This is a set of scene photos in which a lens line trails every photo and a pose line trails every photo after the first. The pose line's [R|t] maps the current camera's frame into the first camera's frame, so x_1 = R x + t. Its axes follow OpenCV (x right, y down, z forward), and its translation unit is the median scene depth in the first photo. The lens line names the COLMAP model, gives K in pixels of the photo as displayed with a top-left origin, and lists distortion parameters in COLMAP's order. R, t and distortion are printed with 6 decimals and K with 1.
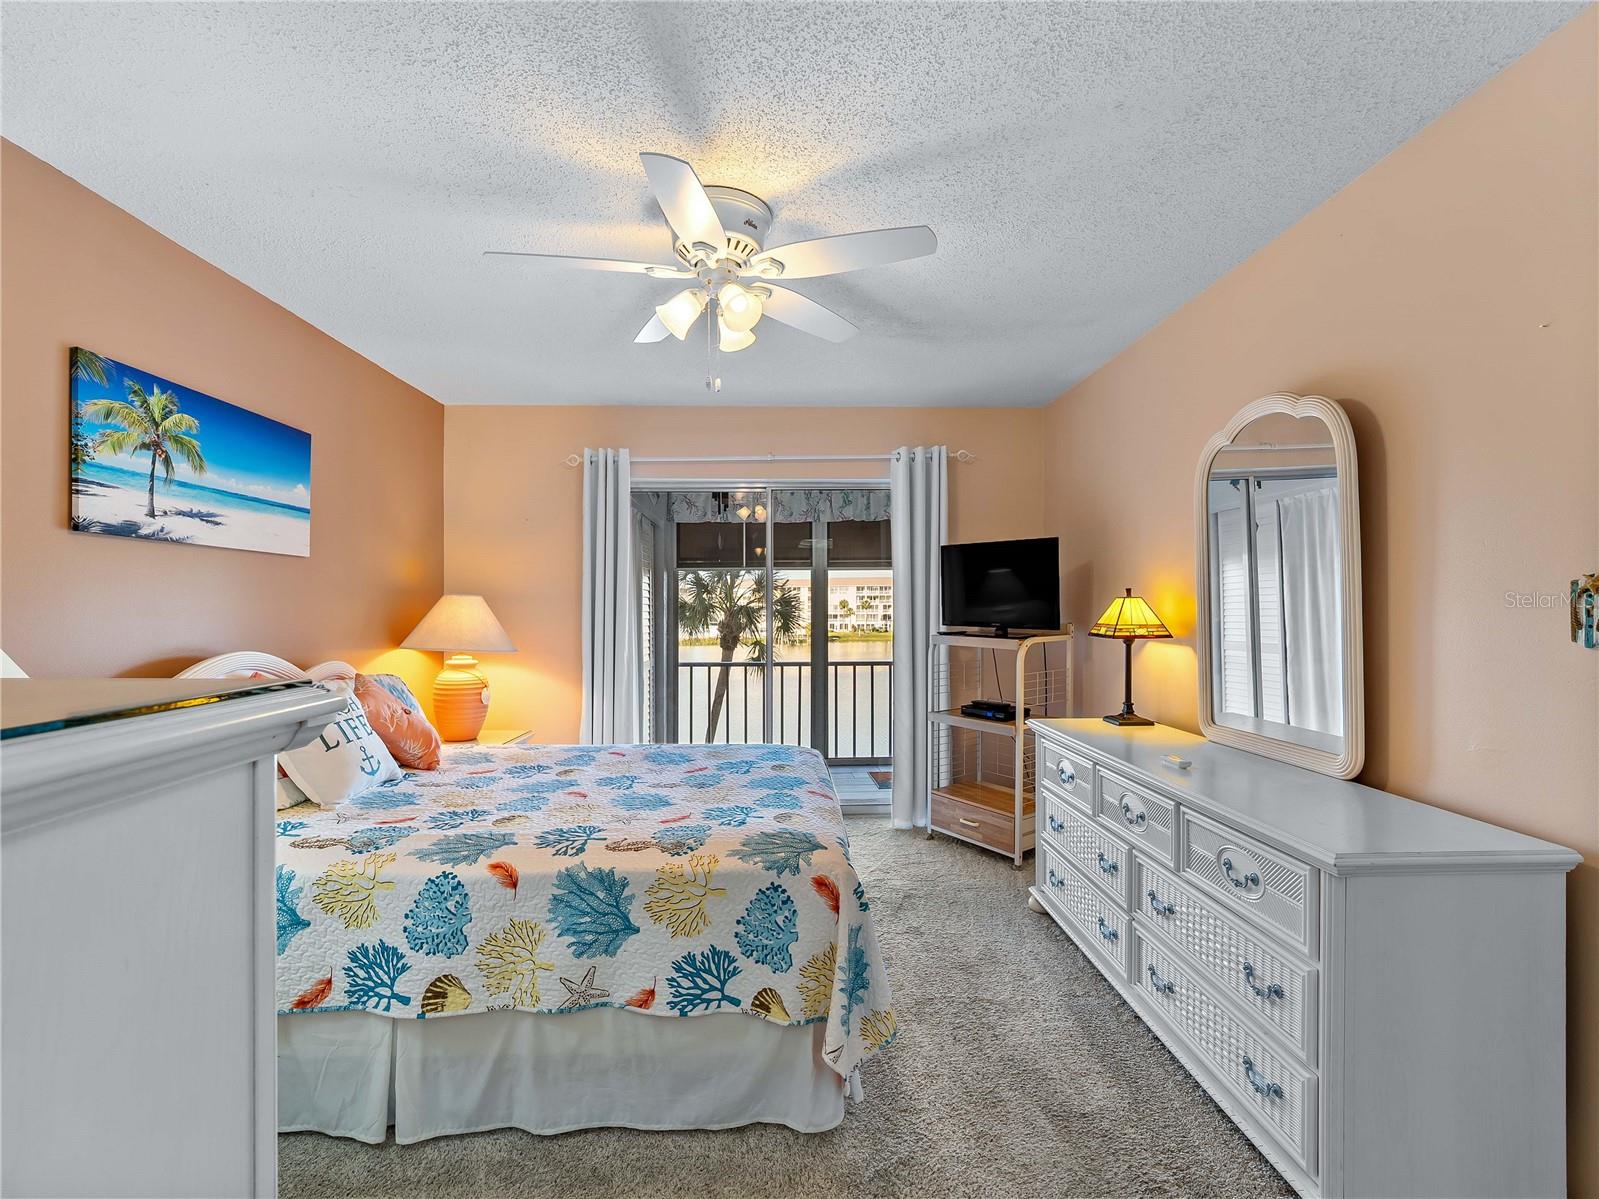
lens RADIAL K [[740.8, 0, 769.4], [0, 740.8, 601.5], [0, 0, 1]] dist [-0.005482, -0.000704]
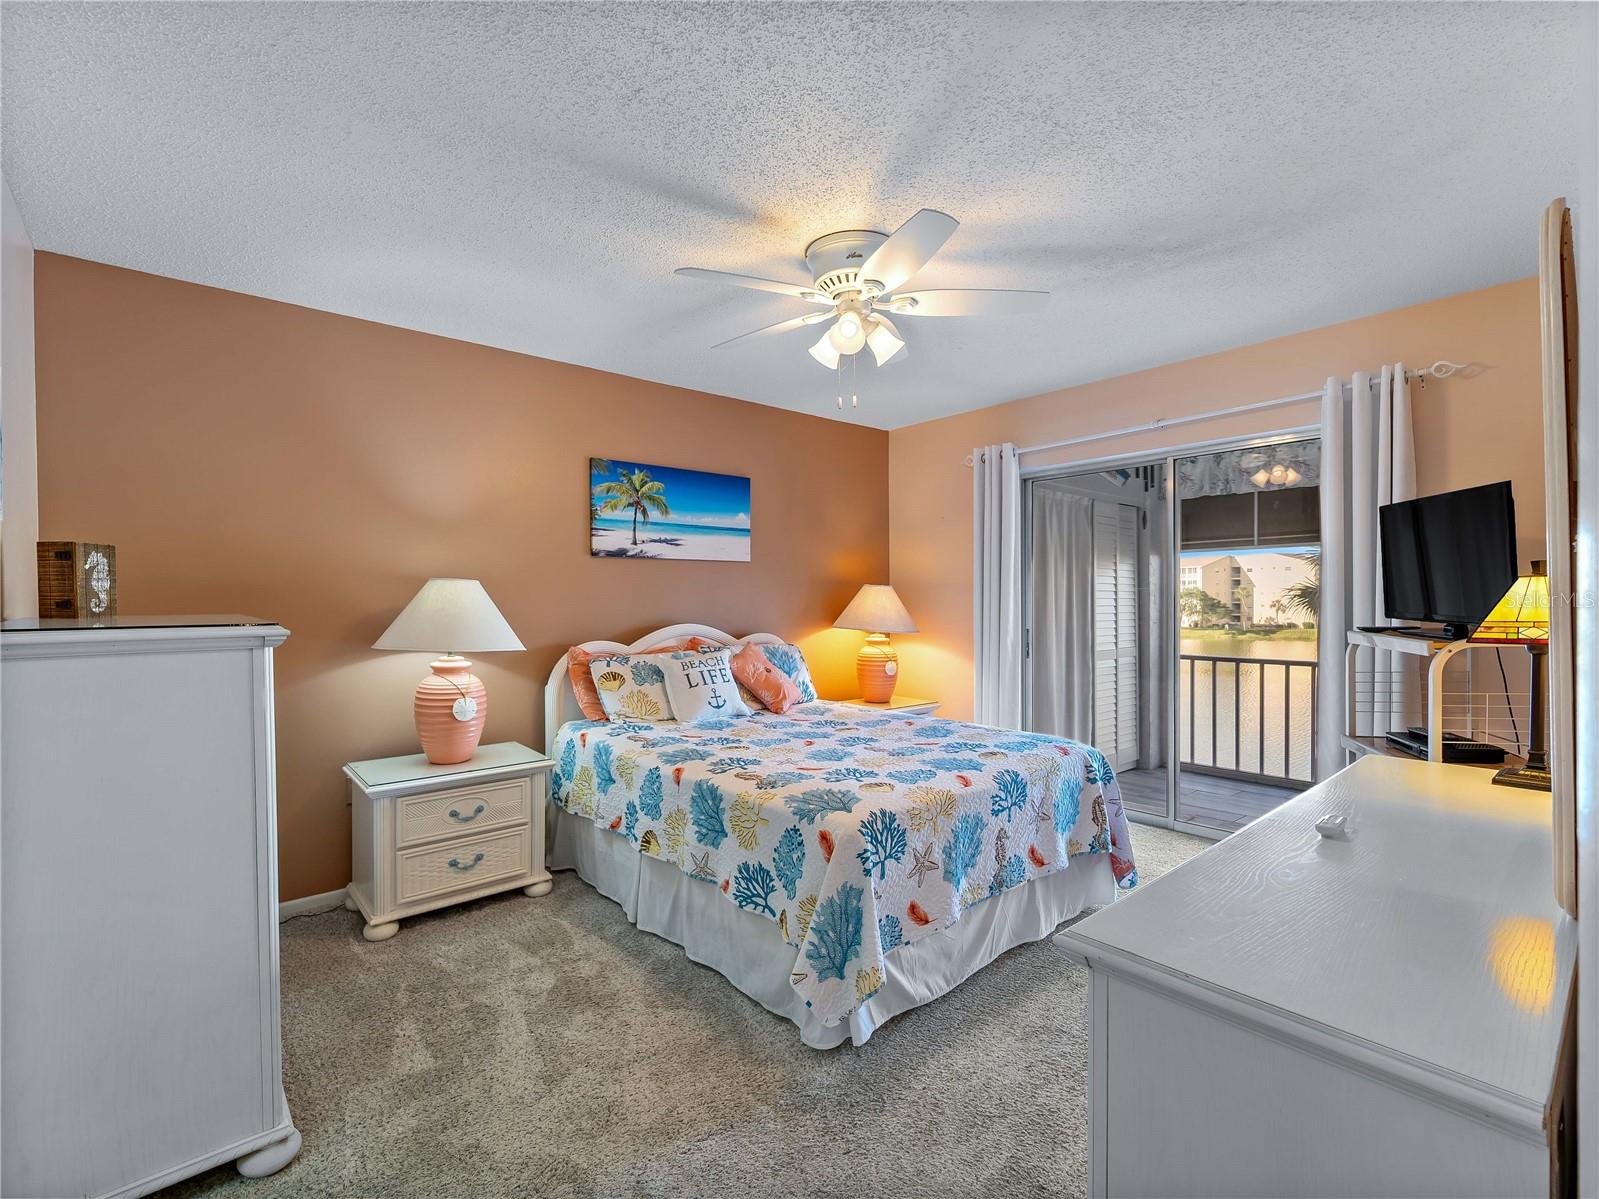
lens RADIAL K [[726.5, 0, 798.9], [0, 726.5, 602.4], [0, 0, 1]] dist [-0.001275, -0.000612]
pose [[0.629009, 0.004592, -0.777385, 0.812266], [0.011131, 0.999827, 0.014912, 0.000322], [0.777318, -0.018033, 0.628849, 0.238747]]
